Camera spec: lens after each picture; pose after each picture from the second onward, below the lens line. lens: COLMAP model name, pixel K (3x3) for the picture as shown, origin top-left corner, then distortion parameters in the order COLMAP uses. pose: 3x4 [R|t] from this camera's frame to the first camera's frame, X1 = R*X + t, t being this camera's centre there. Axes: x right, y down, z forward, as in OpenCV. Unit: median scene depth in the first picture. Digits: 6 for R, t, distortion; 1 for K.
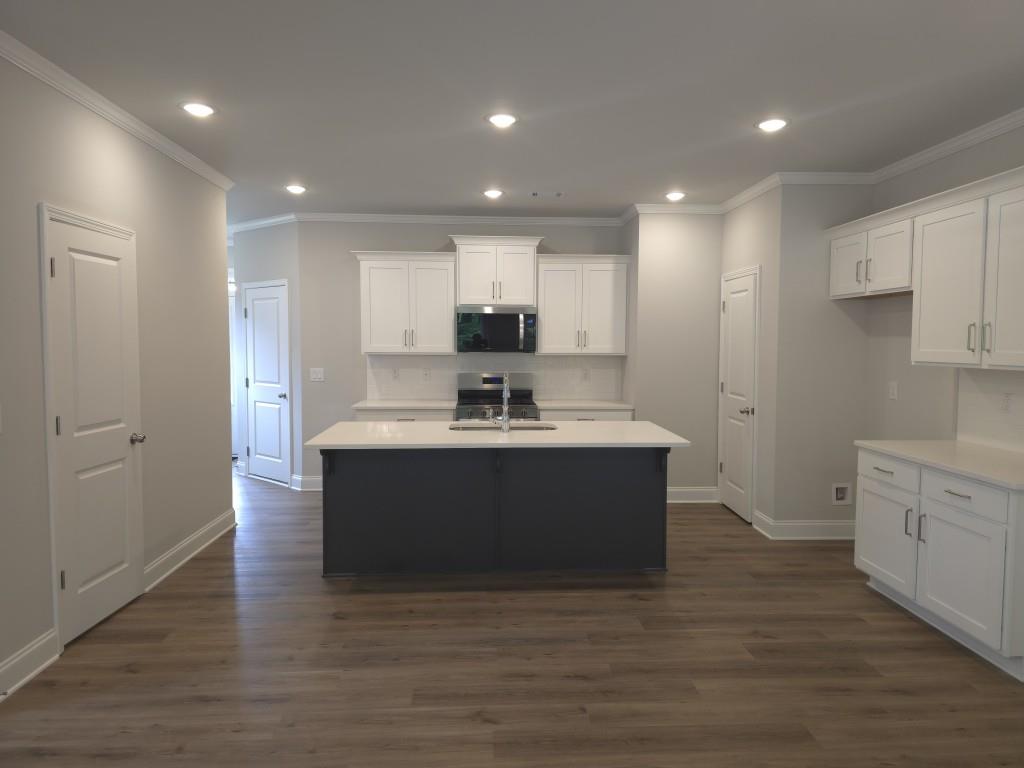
lens RADIAL K [[681.9, 0, 517.9], [0, 681.9, 380.7], [0, 0, 1]] dist [0.066761, -0.056623]
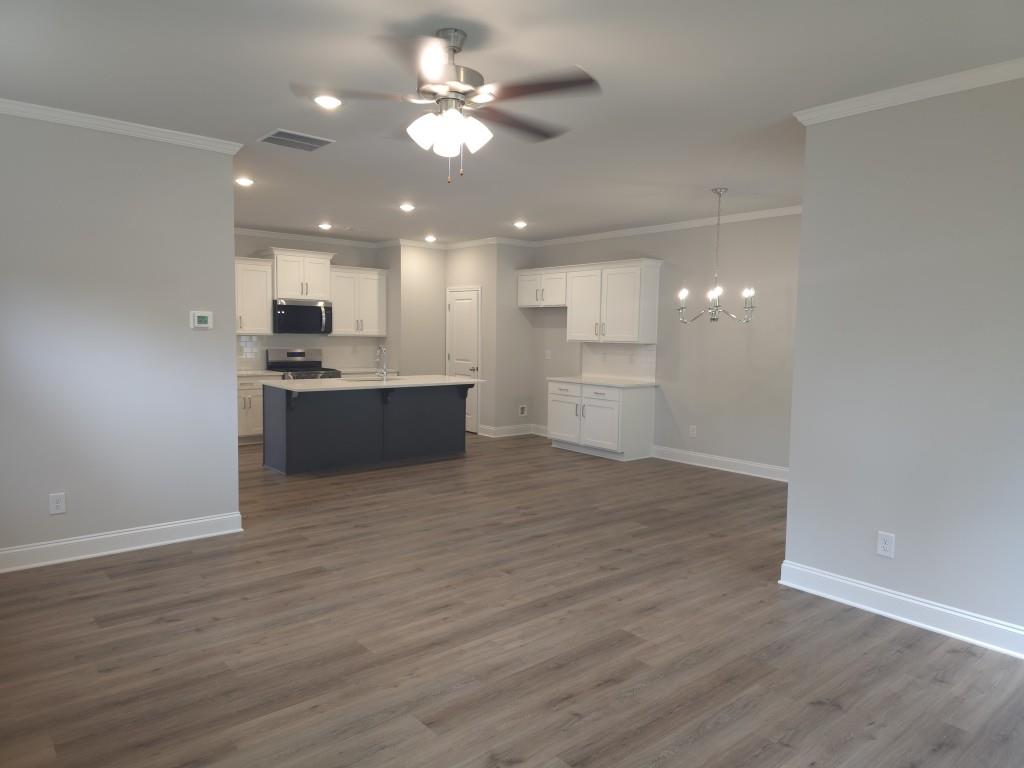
lens RADIAL K [[681.9, 0, 517.9], [0, 681.9, 380.7], [0, 0, 1]] dist [0.066761, -0.056623]
pose [[0.795115, -0.034419, 0.605481, -0.605212], [0.020078, 0.999335, 0.030441, 0.022853], [-0.606126, -0.012047, 0.795277, -0.427065]]
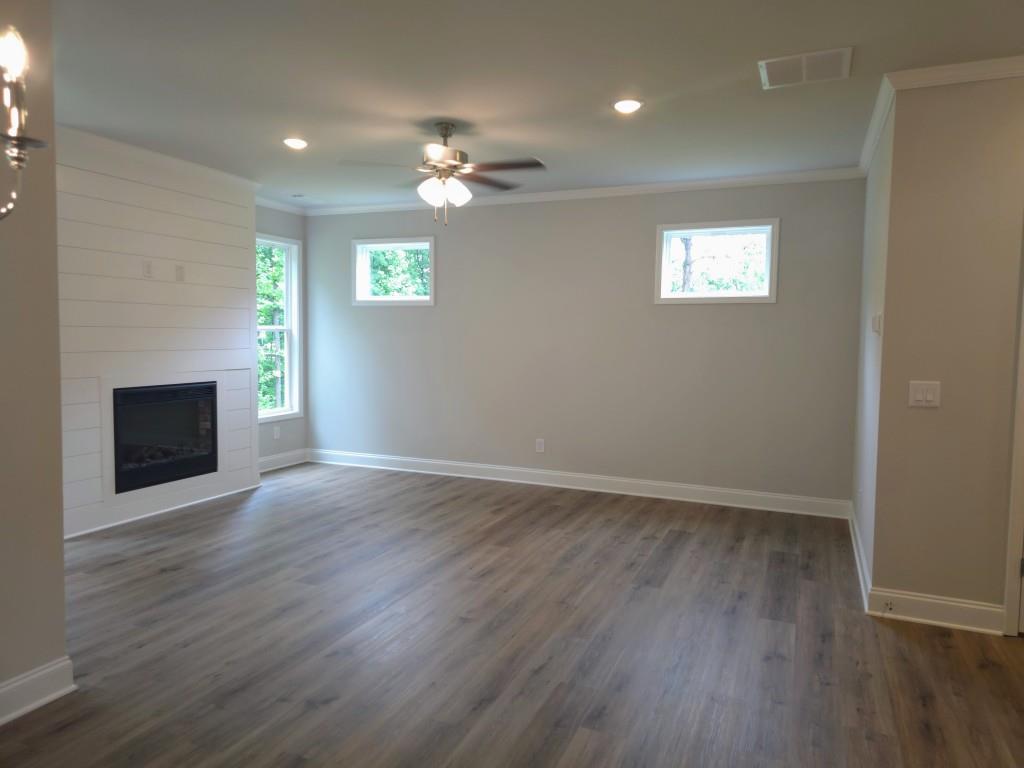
lens RADIAL K [[681.9, 0, 517.9], [0, 681.9, 380.7], [0, 0, 1]] dist [0.066761, -0.056623]
pose [[-0.442765, 0.052762, -0.895084, 0.316982], [-0.067488, 0.993474, 0.091945, -0.014724], [0.894094, 0.101117, -0.436315, 0.431389]]
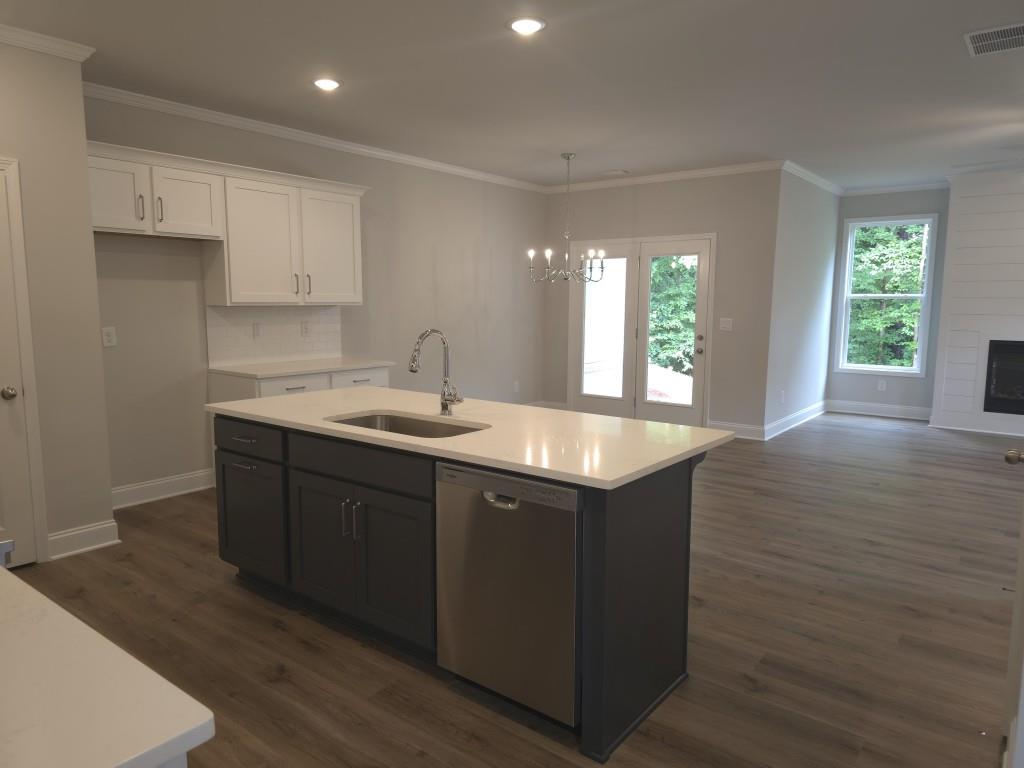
lens RADIAL K [[681.9, 0, 517.9], [0, 681.9, 380.7], [0, 0, 1]] dist [0.066761, -0.056623]
pose [[-0.752030, -0.081916, 0.654018, -0.416430], [0.031765, 0.986590, 0.160097, -0.049032], [-0.658363, 0.141173, -0.739343, 1.124693]]
